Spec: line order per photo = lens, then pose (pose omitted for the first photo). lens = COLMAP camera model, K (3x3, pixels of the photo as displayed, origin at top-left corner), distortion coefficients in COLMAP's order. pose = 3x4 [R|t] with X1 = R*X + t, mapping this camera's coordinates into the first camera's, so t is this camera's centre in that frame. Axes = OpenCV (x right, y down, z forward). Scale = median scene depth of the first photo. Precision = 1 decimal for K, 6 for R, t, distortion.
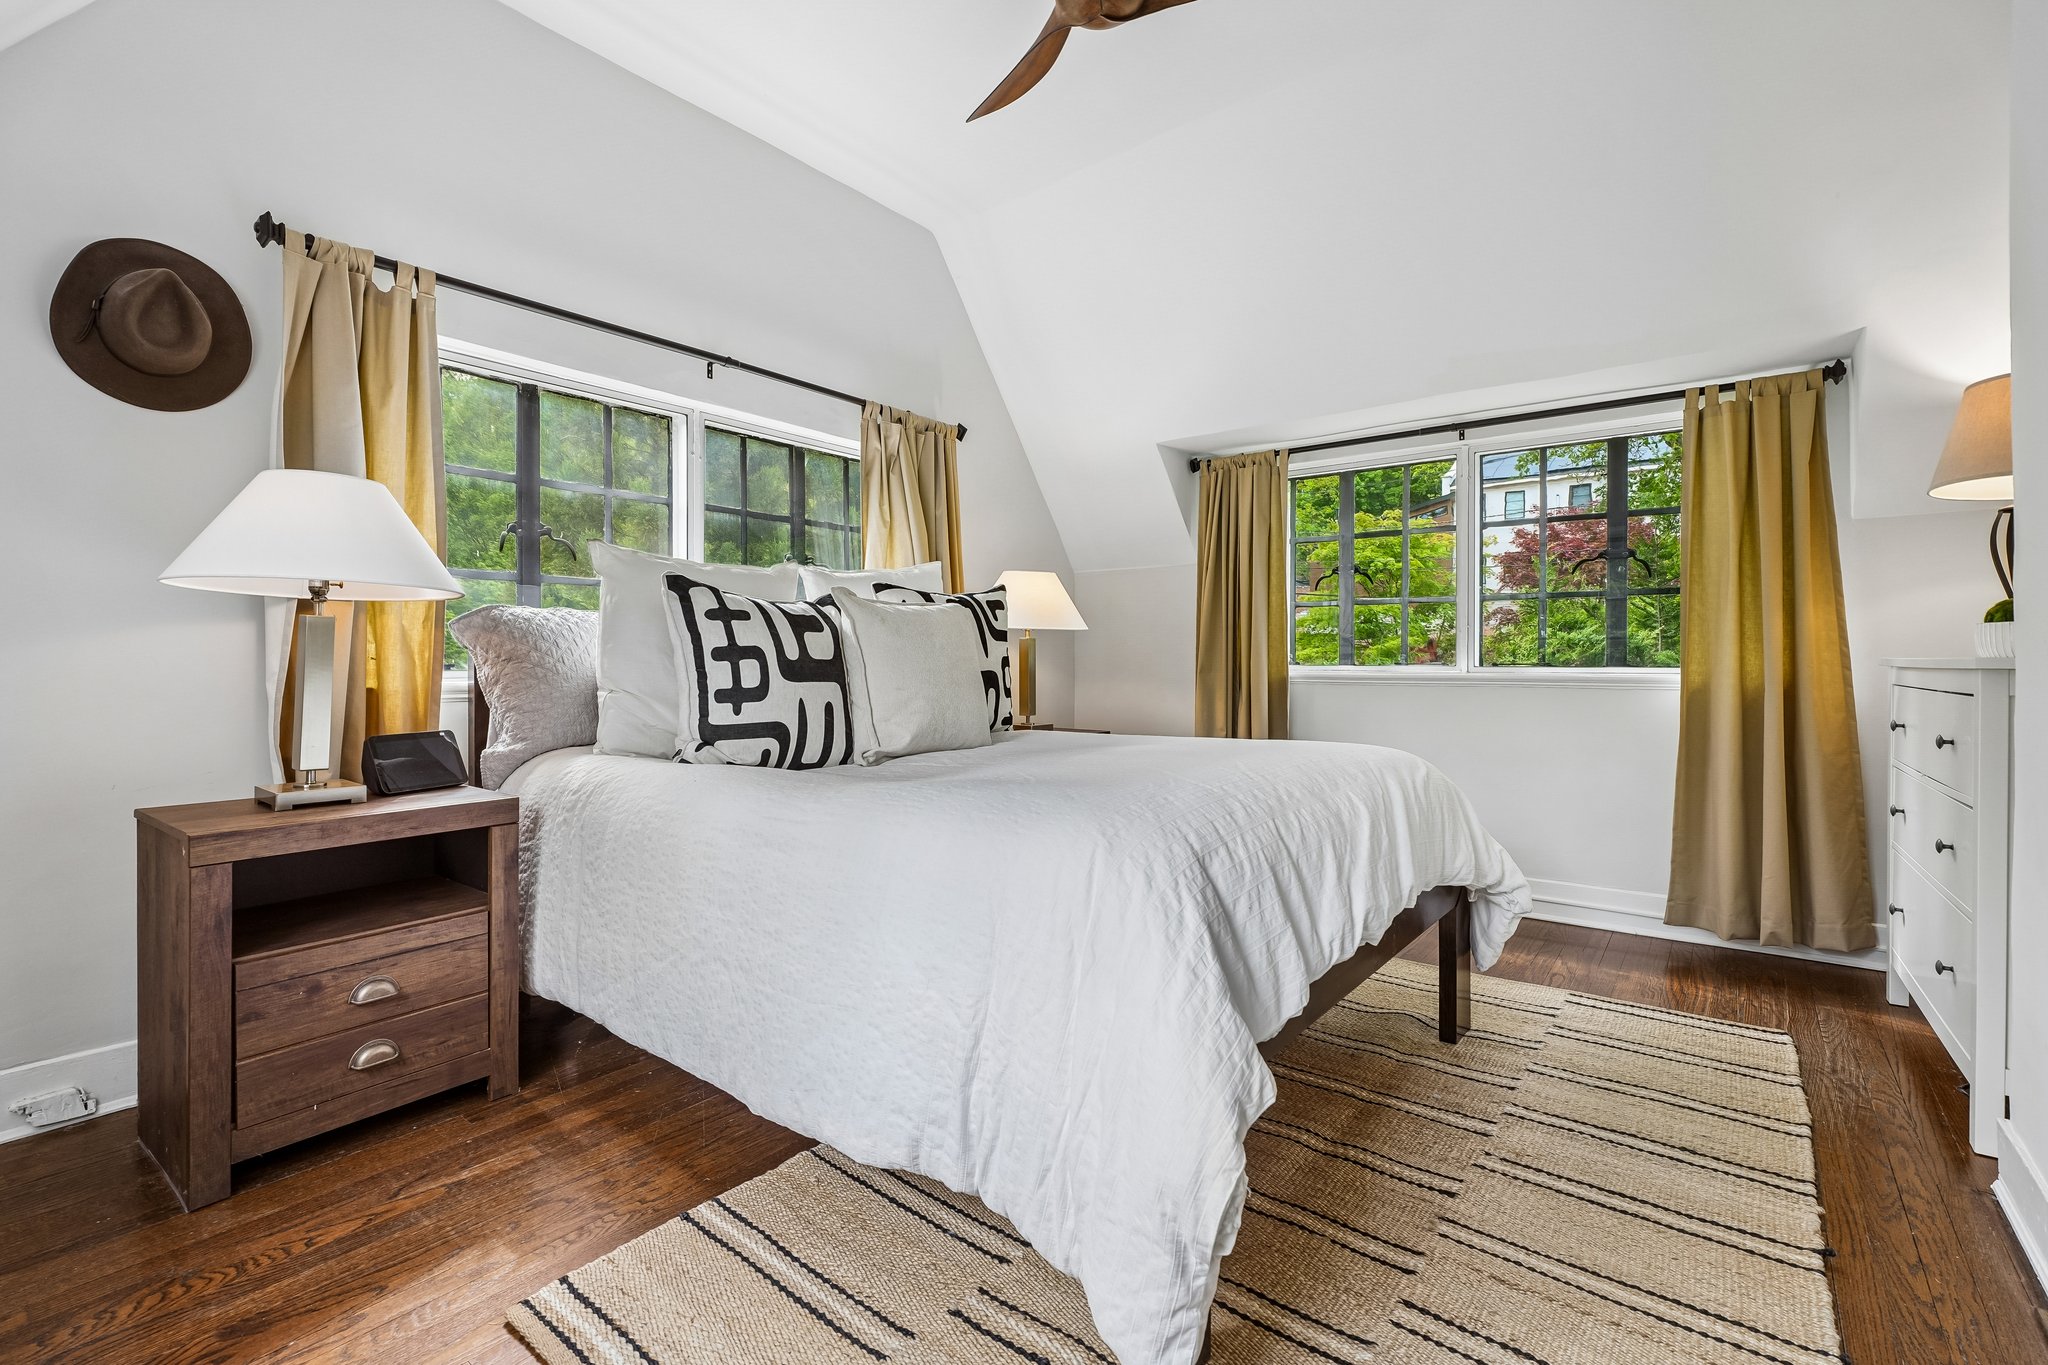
lens RADIAL K [[934.7, 0, 1035.3], [0, 934.7, 674.1], [0, 0, 1]] dist [-0.004240, -0.000131]
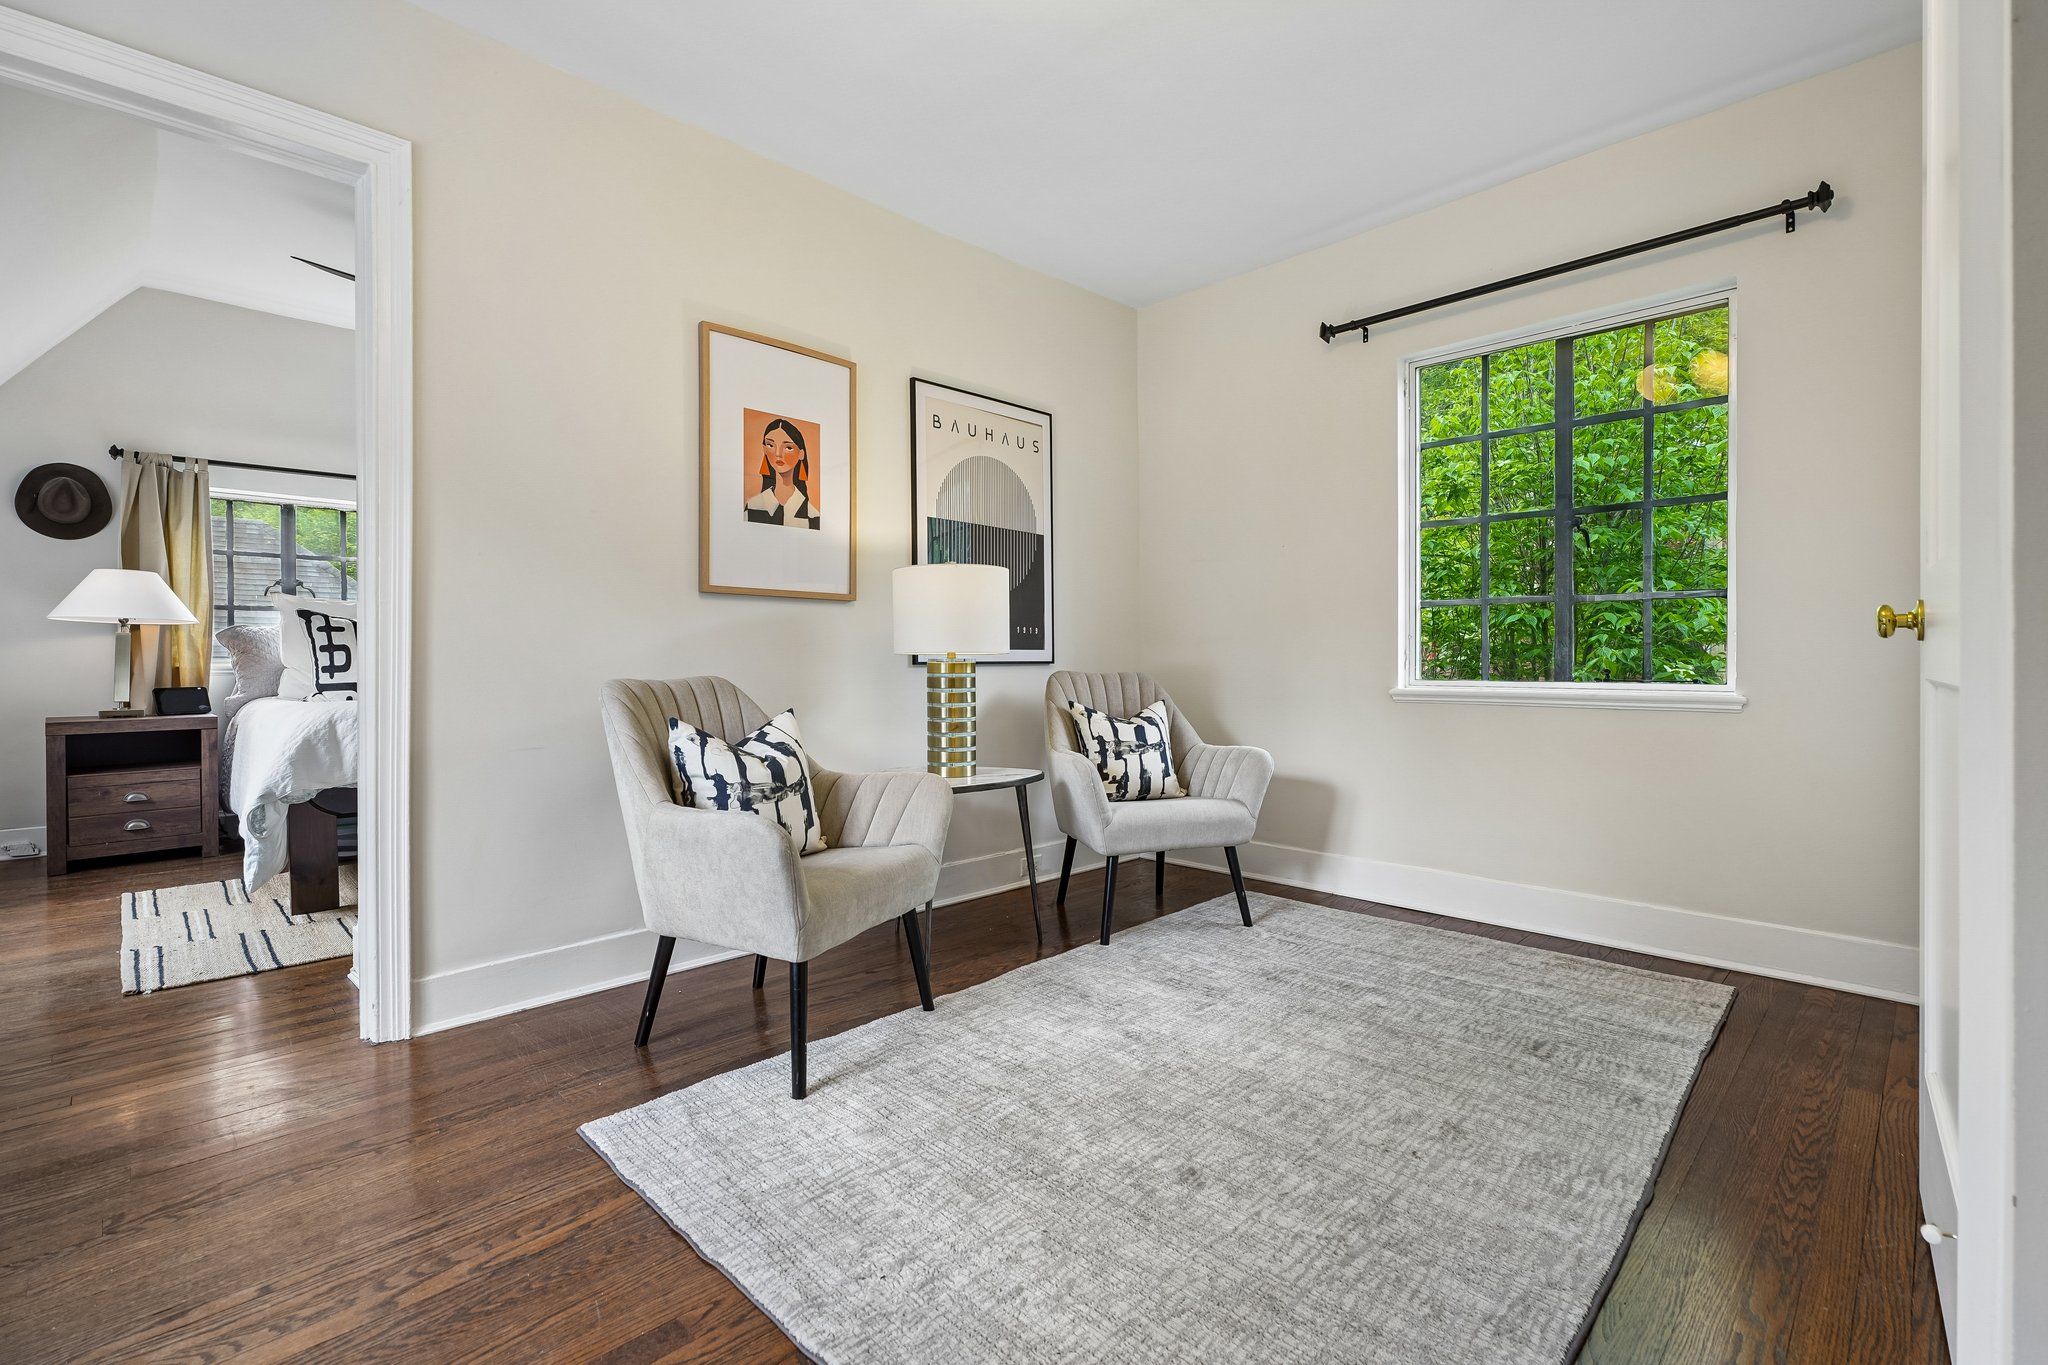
lens RADIAL K [[934.7, 0, 1013.6], [0, 934.7, 672.3], [0, 0, 1]] dist [-0.004240, -0.000131]
pose [[0.991754, -0.007194, -0.127956, 1.463372], [0.007451, 0.999971, 0.001527, 0.039328], [0.127942, -0.002468, 0.991779, -0.840404]]
